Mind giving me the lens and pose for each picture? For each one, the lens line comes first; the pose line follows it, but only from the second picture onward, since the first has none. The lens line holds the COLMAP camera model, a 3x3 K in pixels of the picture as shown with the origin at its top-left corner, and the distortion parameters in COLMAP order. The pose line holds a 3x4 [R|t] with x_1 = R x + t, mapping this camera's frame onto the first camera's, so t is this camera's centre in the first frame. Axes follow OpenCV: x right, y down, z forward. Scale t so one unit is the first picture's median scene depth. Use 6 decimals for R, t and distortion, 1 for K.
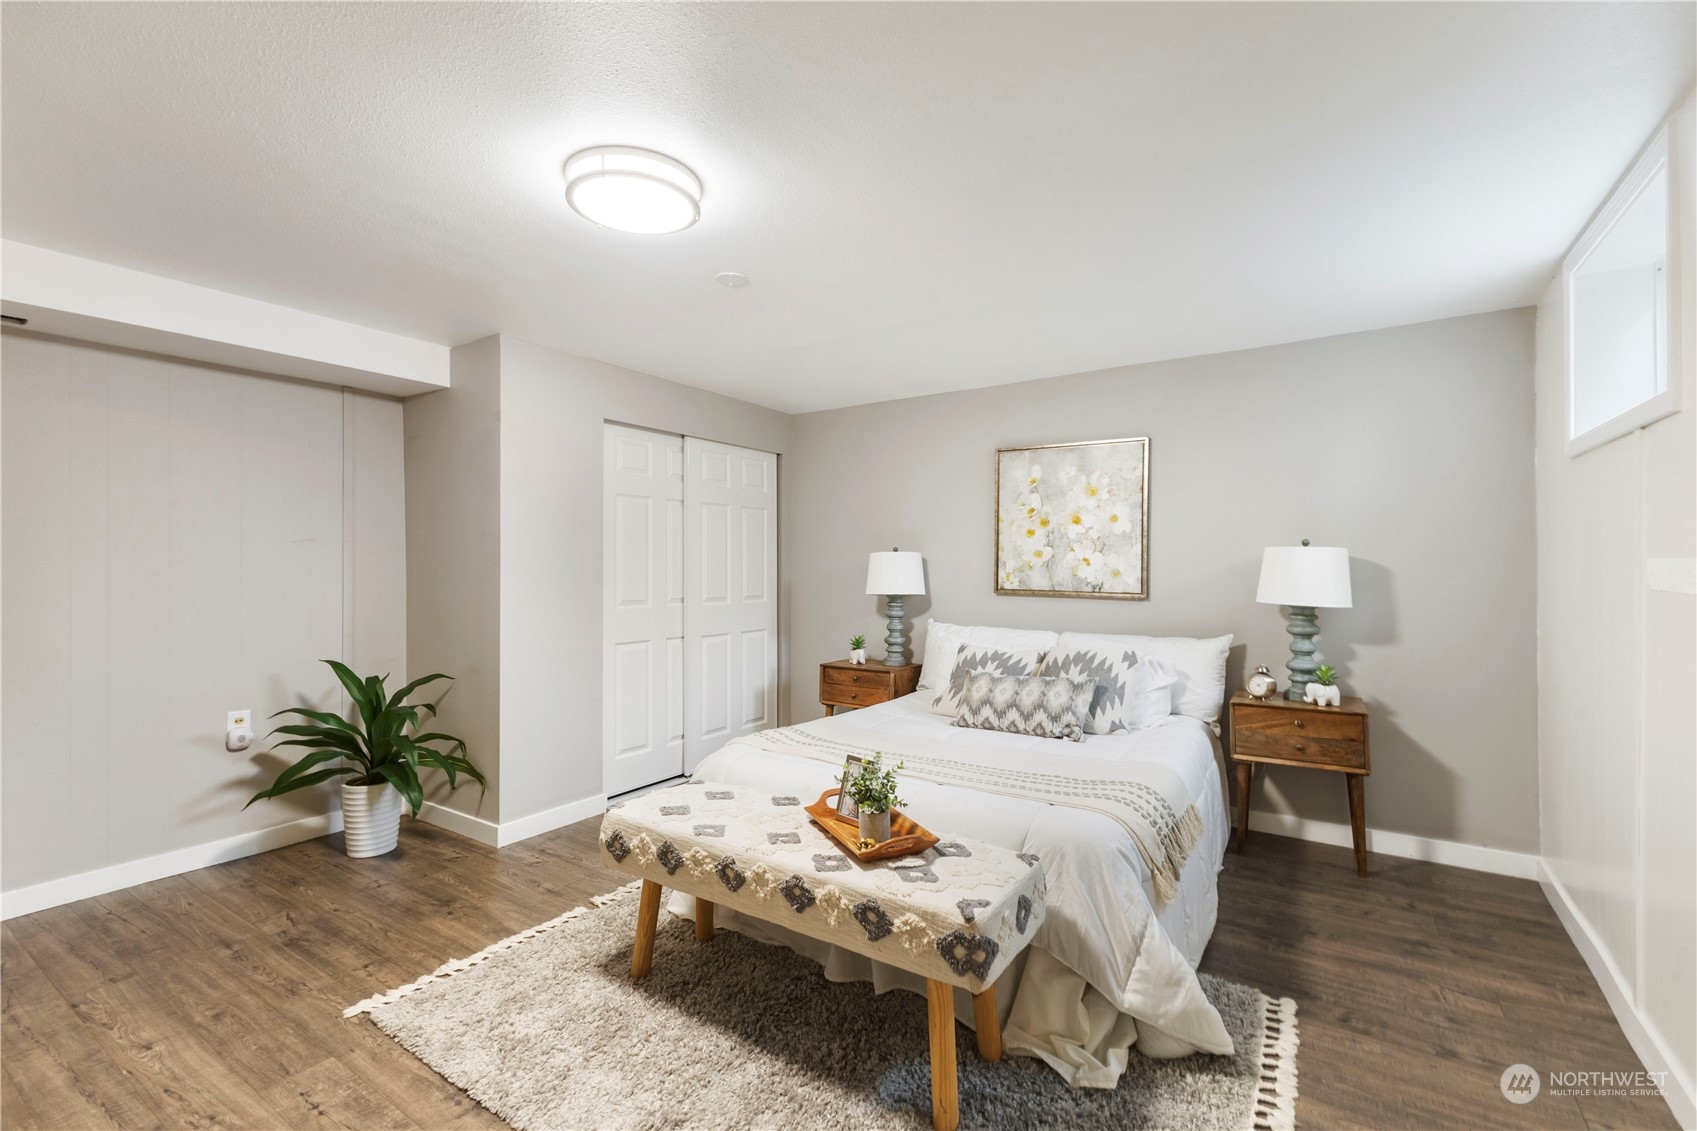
lens RADIAL K [[744.2, 0, 852.4], [0, 744.2, 563.9], [0, 0, 1]] dist [0.009032, -0.000504]
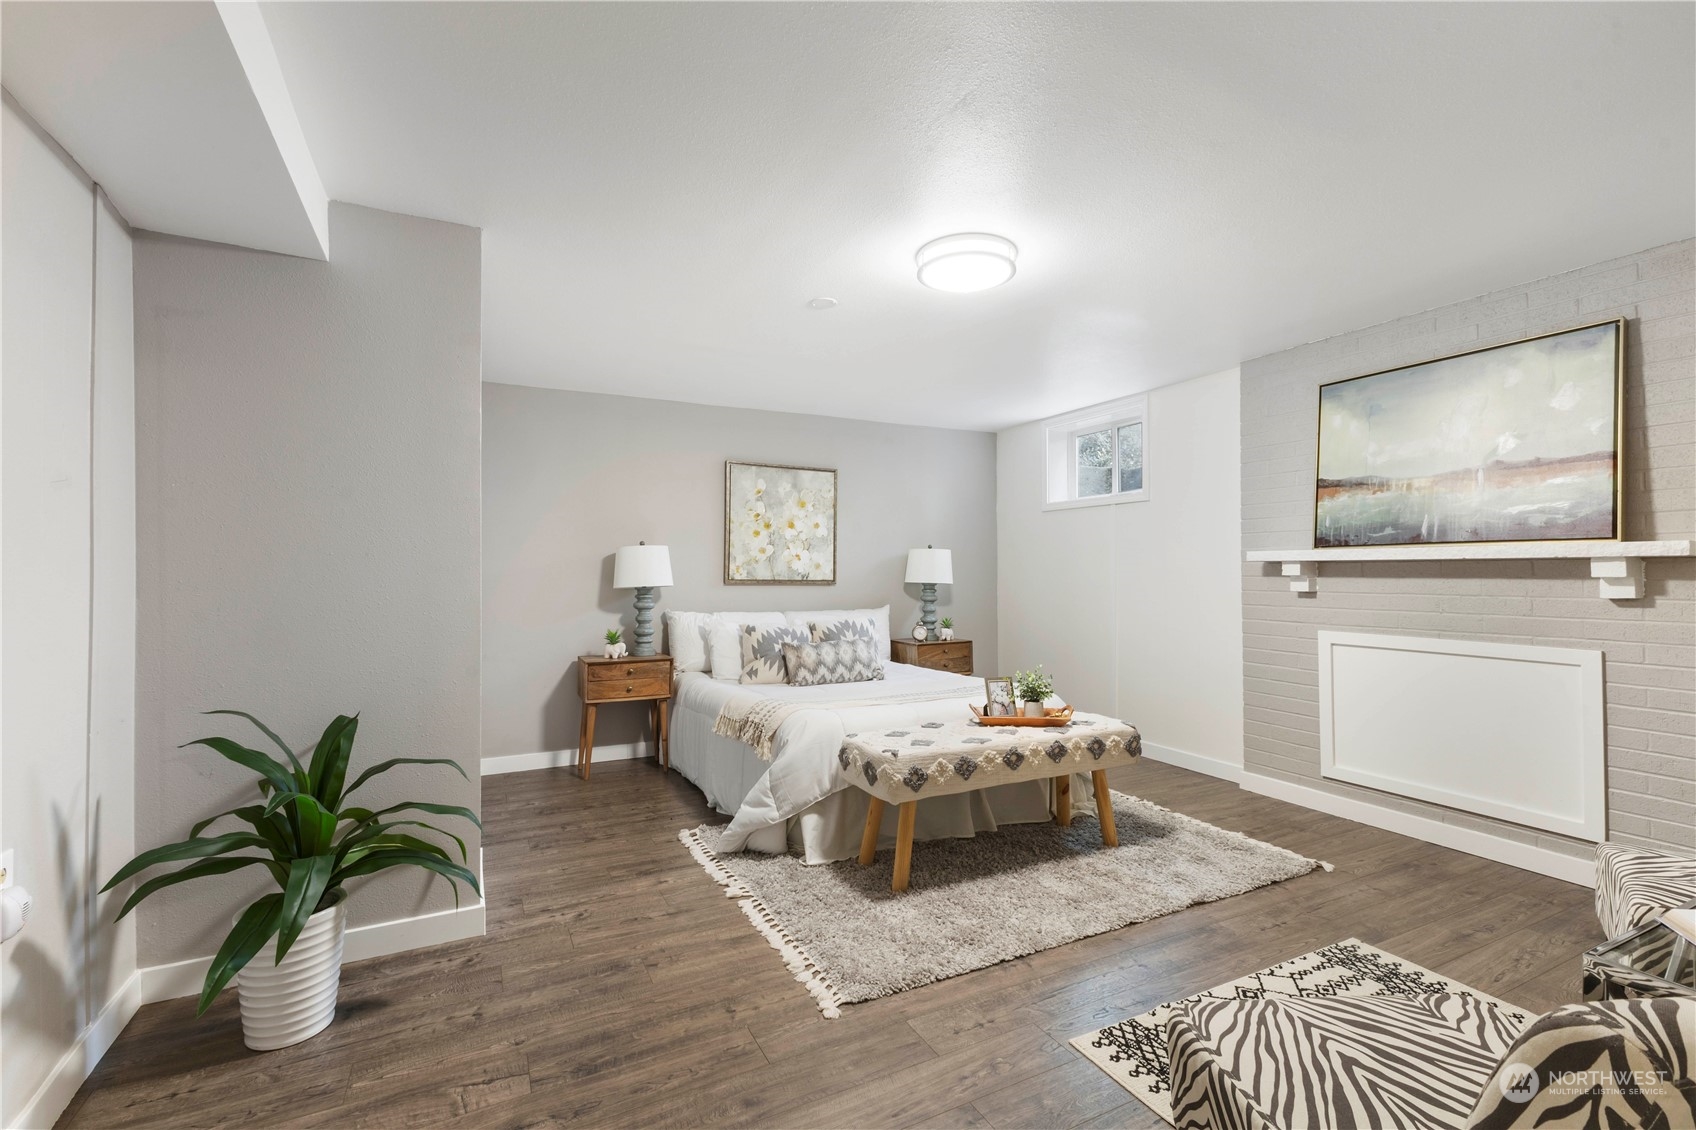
lens RADIAL K [[743.8, 0, 851.7], [0, 743.8, 566.1], [0, 0, 1]] dist [0.009032, -0.000504]
pose [[0.486976, 0.006142, 0.873394, -0.930573], [0.003128, 0.999957, -0.008776, 0.029167], [-0.873410, 0.007006, 0.486935, 0.327832]]
